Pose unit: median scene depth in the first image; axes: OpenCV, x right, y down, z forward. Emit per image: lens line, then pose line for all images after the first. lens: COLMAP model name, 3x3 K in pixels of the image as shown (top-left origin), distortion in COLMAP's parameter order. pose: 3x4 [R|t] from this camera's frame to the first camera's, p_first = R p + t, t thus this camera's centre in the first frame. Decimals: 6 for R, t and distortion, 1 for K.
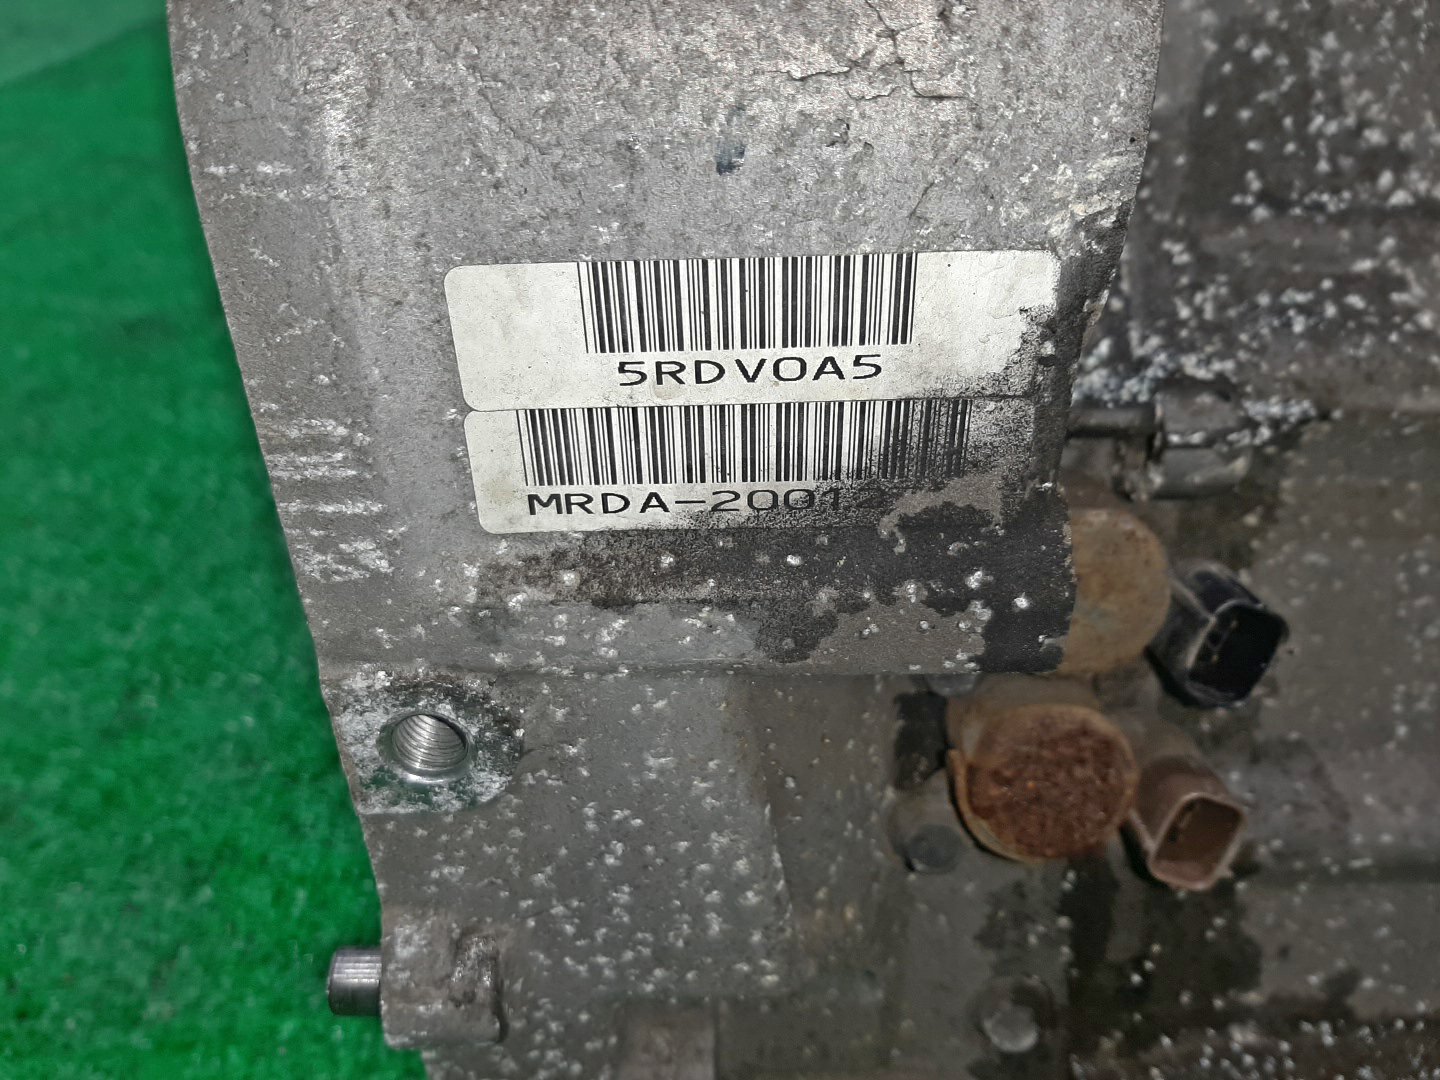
lens RADIAL K [[1133.4, 0, 720.0], [0, 1133.4, 540.0], [0, 0, 1]] dist [0.065009, -0.159247]
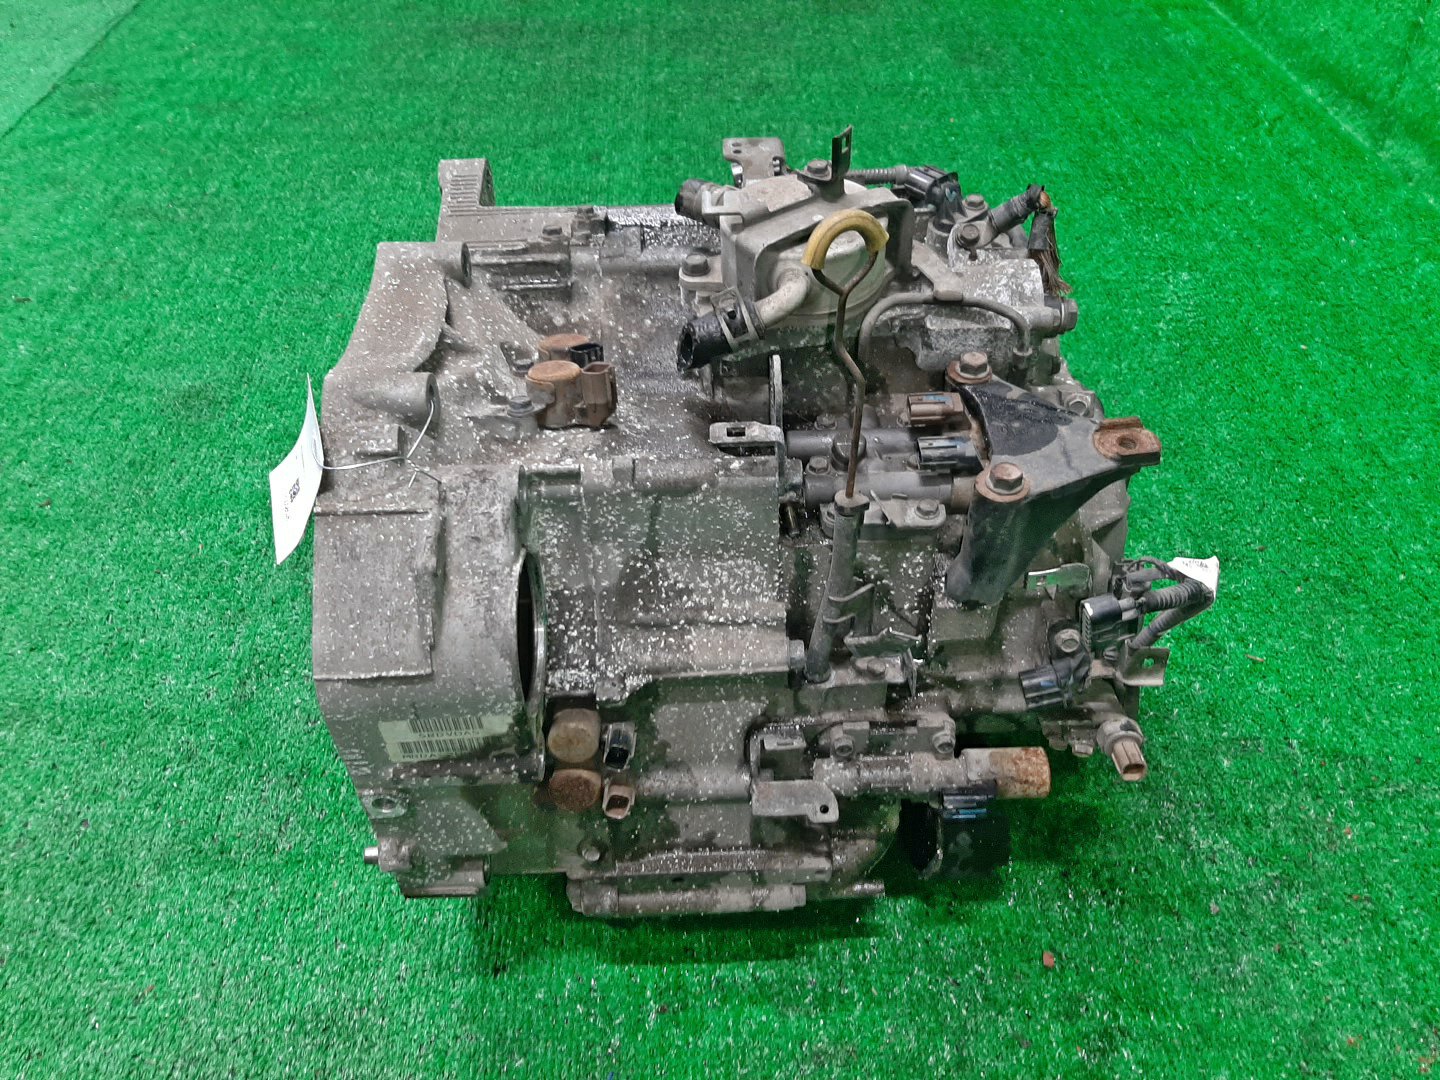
lens RADIAL K [[1082.9, 0, 720.0], [0, 1082.9, 540.0], [0, 0, 1]] dist [0.074942, -0.152064]
pose [[0.999459, -0.027634, 0.017809, 0.644654], [0.023892, 0.982651, 0.183918, -1.034612], [-0.022582, -0.183394, 0.982780, -1.923345]]
